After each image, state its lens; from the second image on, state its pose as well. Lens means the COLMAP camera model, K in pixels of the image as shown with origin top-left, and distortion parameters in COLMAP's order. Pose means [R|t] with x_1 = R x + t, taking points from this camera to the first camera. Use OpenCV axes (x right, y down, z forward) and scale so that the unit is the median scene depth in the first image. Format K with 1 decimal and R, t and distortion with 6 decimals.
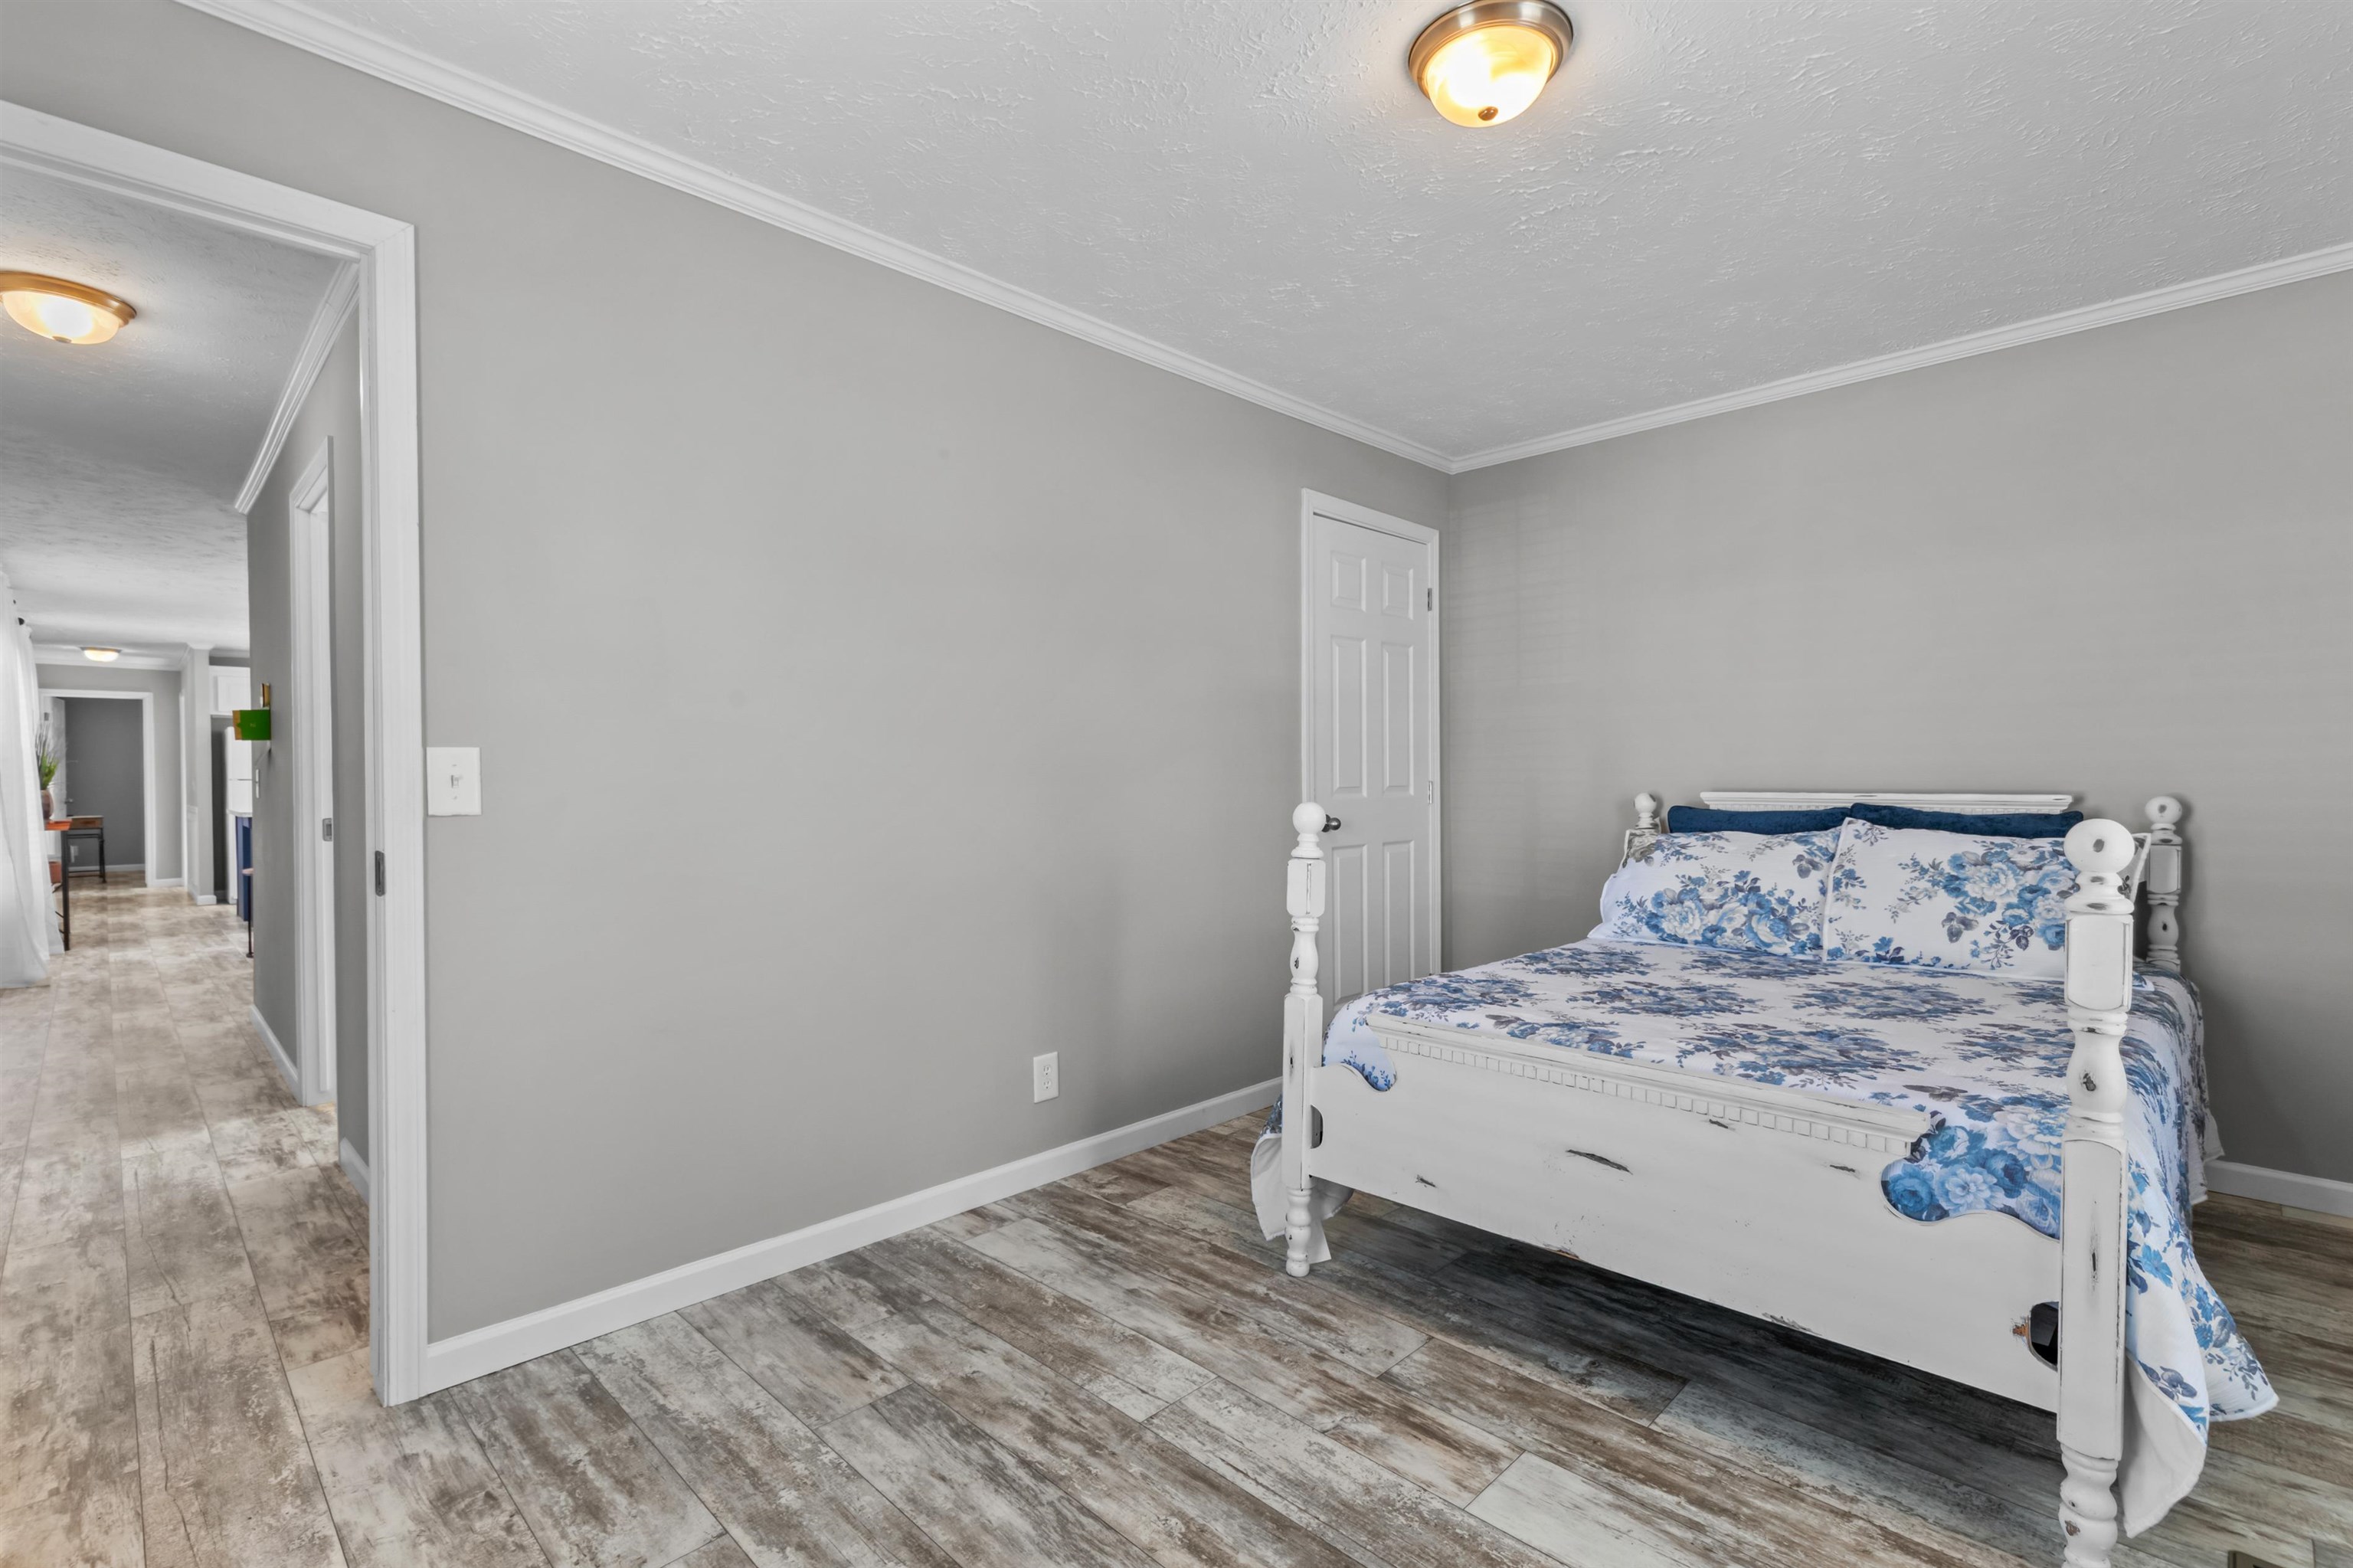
lens RADIAL K [[1098.4, 0, 1188.0], [0, 1098.4, 790.8], [0, 0, 1]] dist [0.007421, -0.000900]
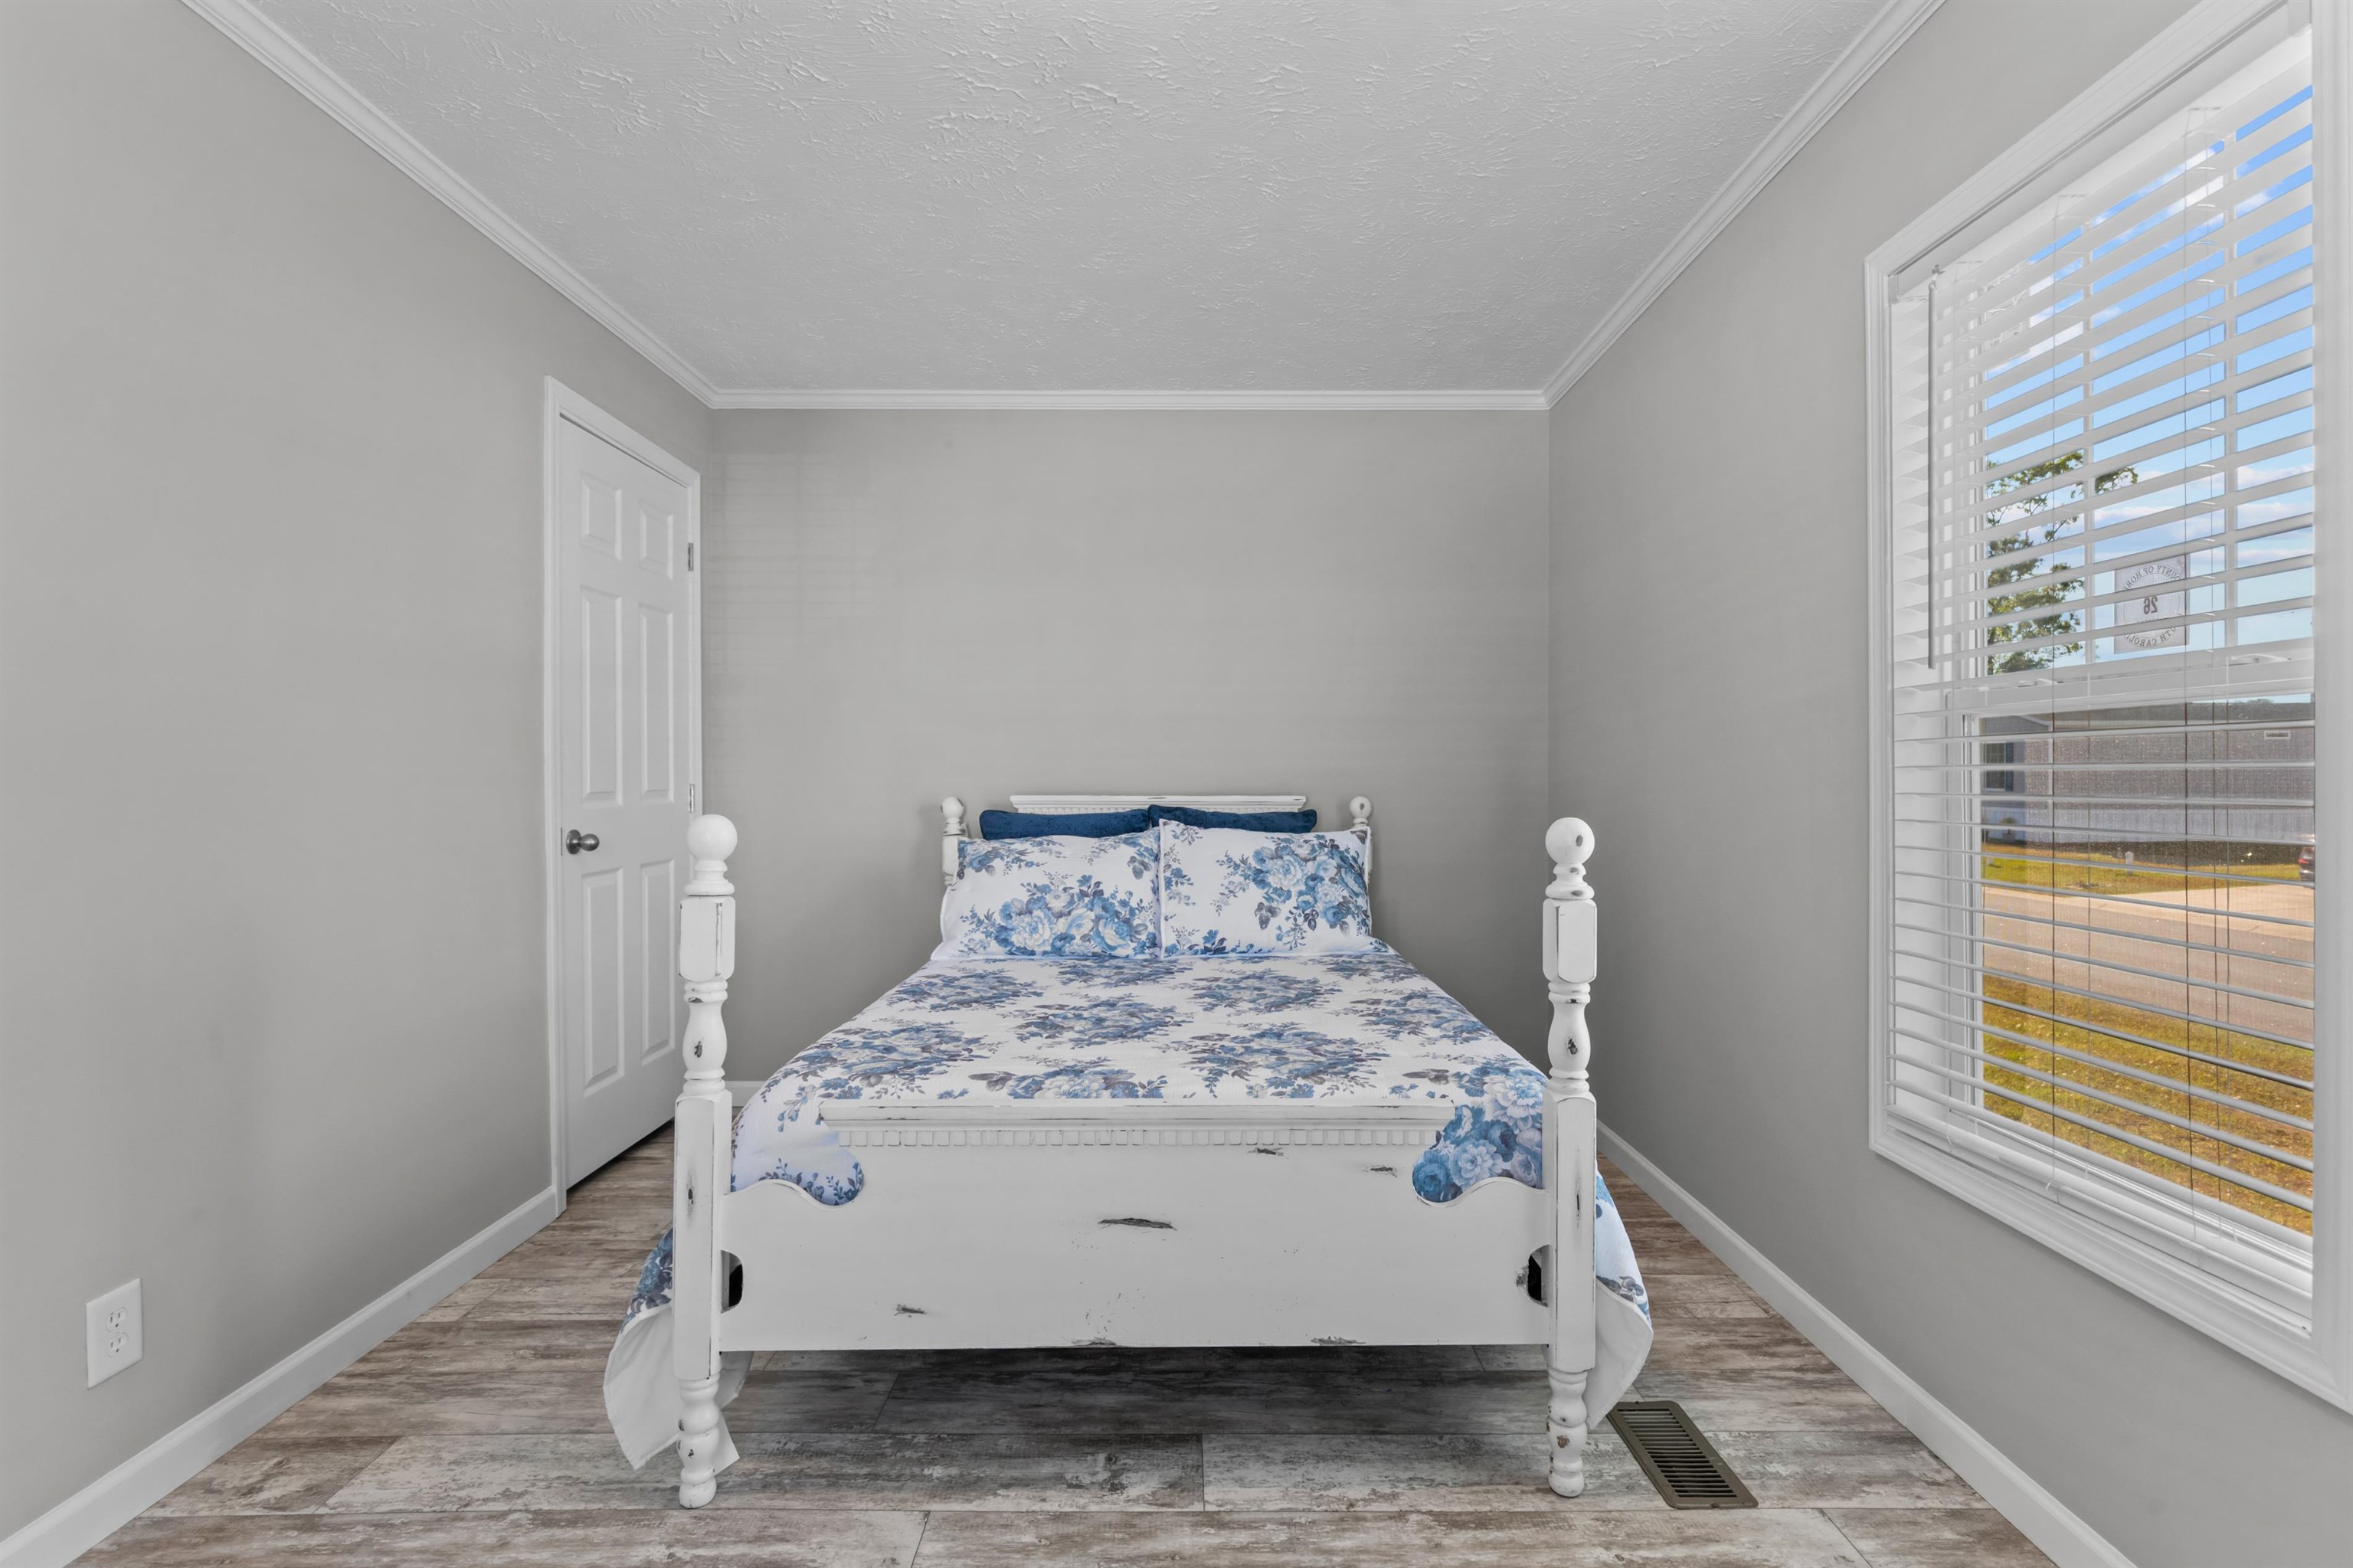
lens RADIAL K [[1129.5, 0, 1189.2], [0, 1129.5, 779.1], [0, 0, 1]] dist [-0.002817, 0.001861]
pose [[0.702829, 0.002558, 0.711355, -0.196615], [0.005915, 0.999938, -0.009440, -0.004169], [-0.711335, 0.010843, 0.702770, 0.294521]]
